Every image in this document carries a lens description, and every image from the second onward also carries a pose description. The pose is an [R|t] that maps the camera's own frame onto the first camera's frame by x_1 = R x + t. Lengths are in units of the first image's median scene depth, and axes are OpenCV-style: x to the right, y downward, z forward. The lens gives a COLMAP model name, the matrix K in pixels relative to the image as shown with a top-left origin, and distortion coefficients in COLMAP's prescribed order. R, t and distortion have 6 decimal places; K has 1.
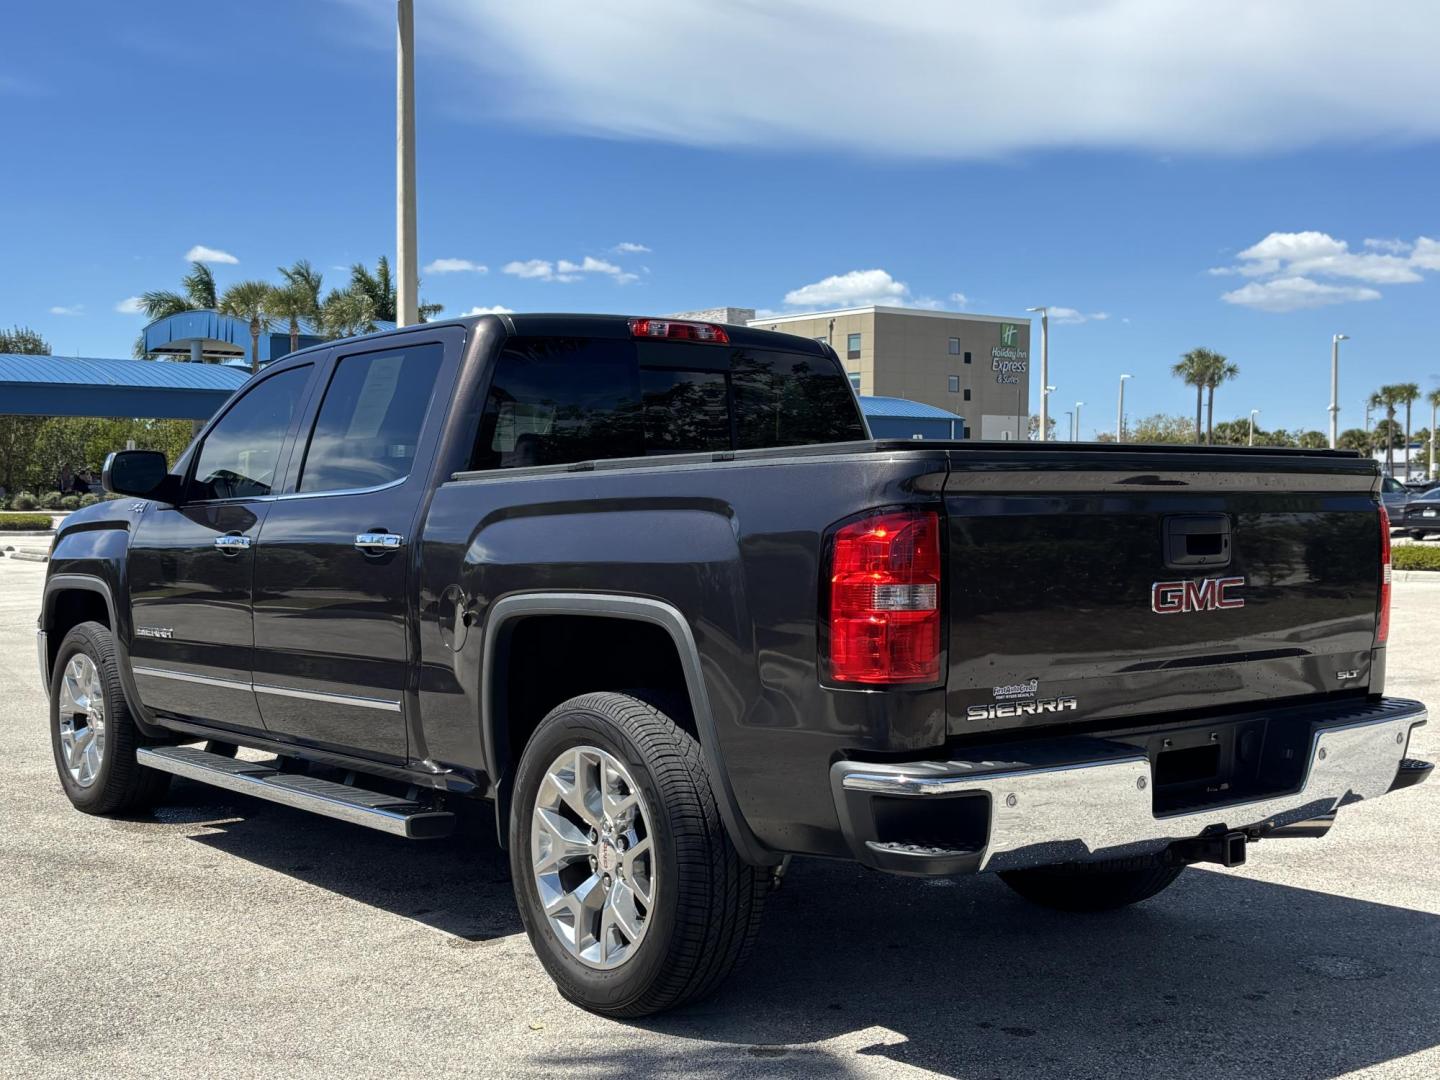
lens RADIAL K [[1717.2, 0, 720.0], [0, 1717.2, 540.0], [0, 0, 1]] dist [0.076610, -0.212791]
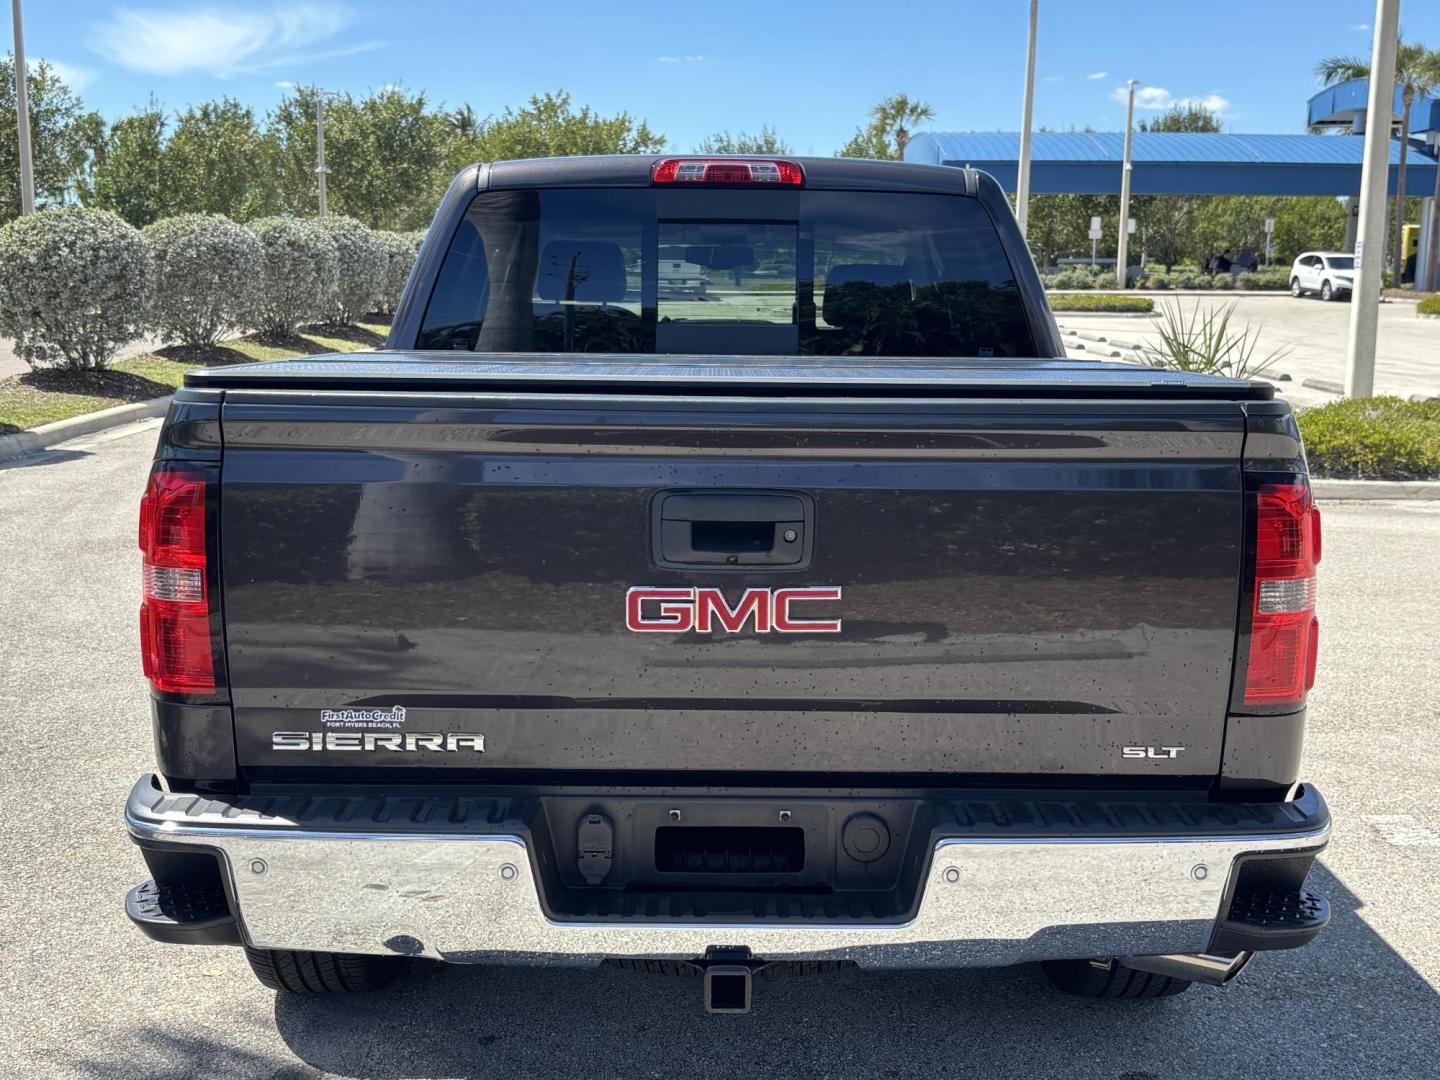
lens RADIAL K [[1717.2, 0, 720.0], [0, 1717.2, 540.0], [0, 0, 1]] dist [0.076610, -0.212791]
pose [[0.791199, 0.106358, -0.602240, 0.663179], [-0.028518, 0.990106, 0.137391, -0.085266], [0.610894, -0.091529, 0.786404, 0.468098]]
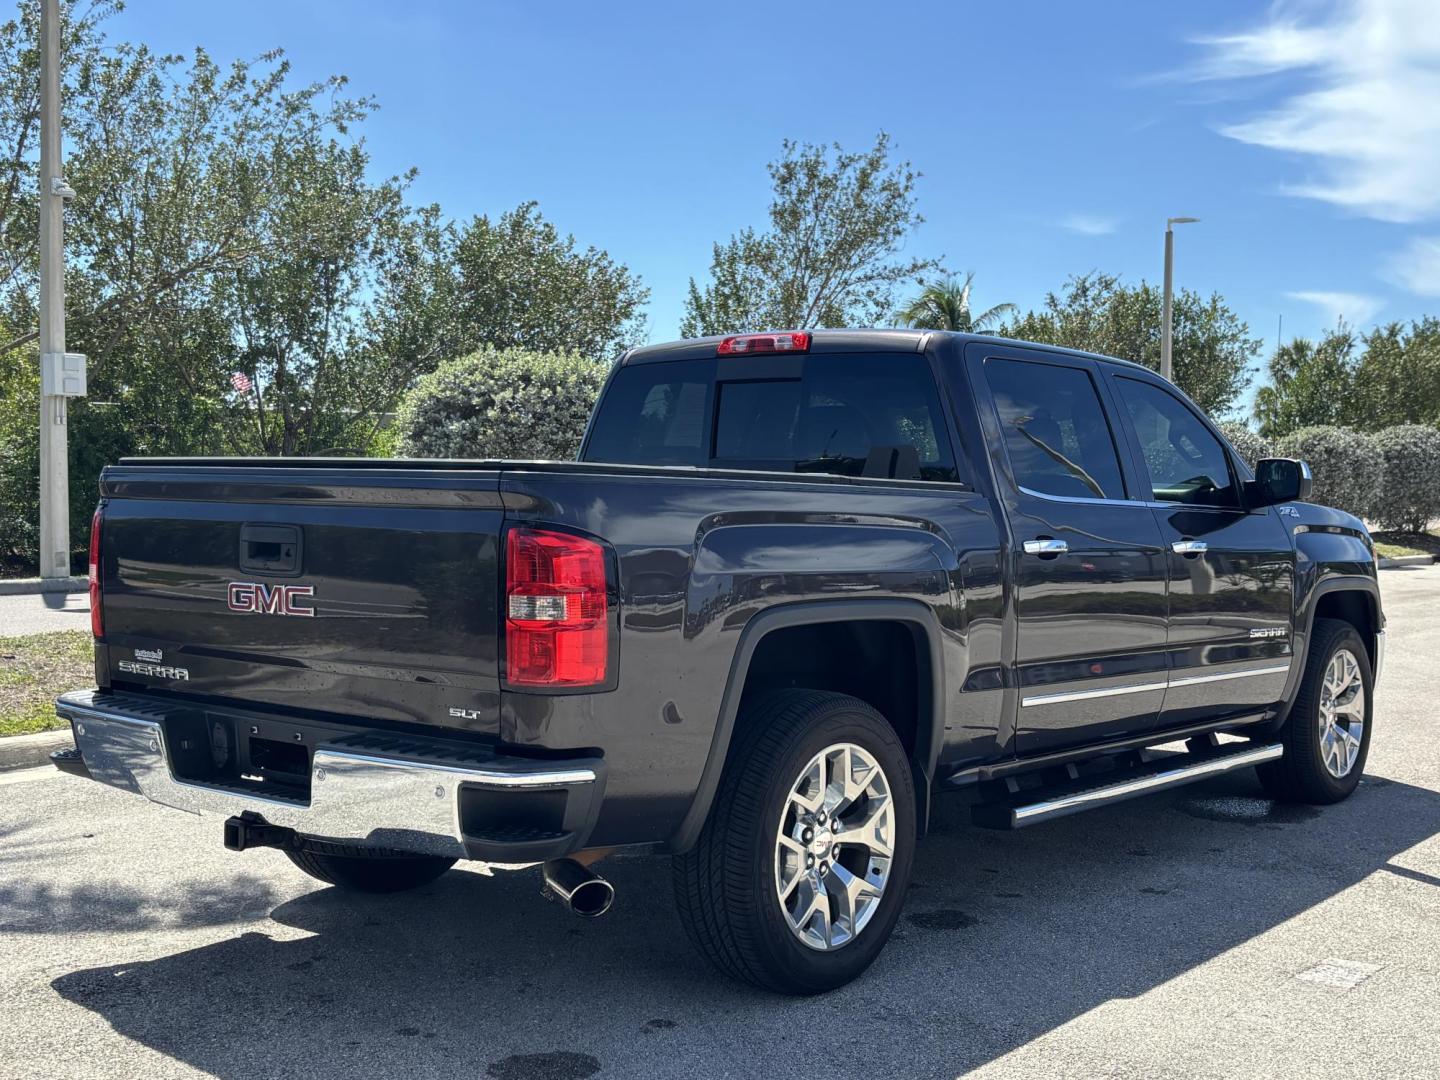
lens RADIAL K [[1699.8, 0, 722.5], [0, 1699.8, 490.2], [0, 0, 1]] dist [0.102381, -0.359565]
pose [[0.236555, 0.014073, -0.971516, 1.368423], [-0.034190, 0.999396, 0.006151, -0.051749], [0.971016, 0.031761, 0.236894, 1.006142]]
